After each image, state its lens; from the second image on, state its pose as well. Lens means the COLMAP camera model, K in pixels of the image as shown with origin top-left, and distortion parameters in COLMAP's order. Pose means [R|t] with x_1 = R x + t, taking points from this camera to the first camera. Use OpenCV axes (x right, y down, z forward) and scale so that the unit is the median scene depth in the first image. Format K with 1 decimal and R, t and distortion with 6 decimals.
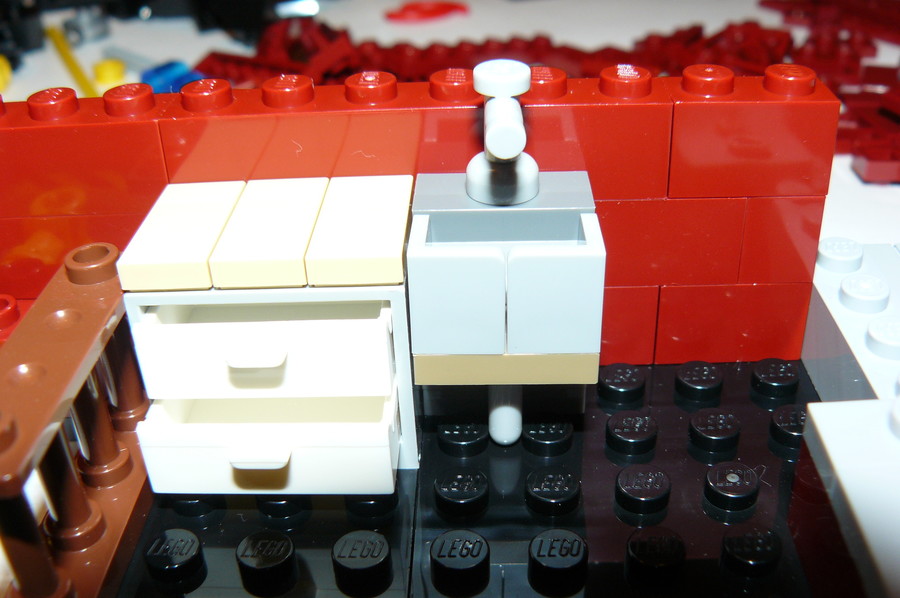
lens RADIAL K [[987.3, 0, 450.0], [0, 987.3, 299.0], [0, 0, 1]] dist [-0.009557, -0.041444]
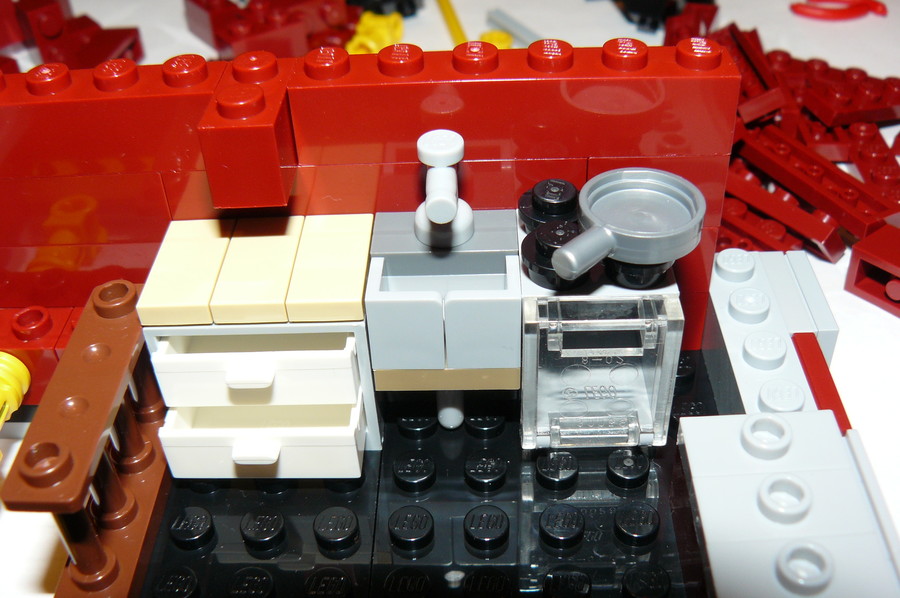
lens RADIAL K [[987.2, 0, 450.0], [0, 987.2, 299.0], [0, 0, 1]] dist [-0.005780, 0.005553]
pose [[0.999900, -0.012081, 0.007303, 0.052551], [0.011080, 0.992176, 0.124354, -0.190290], [-0.008748, -0.124260, 0.992211, -0.247499]]
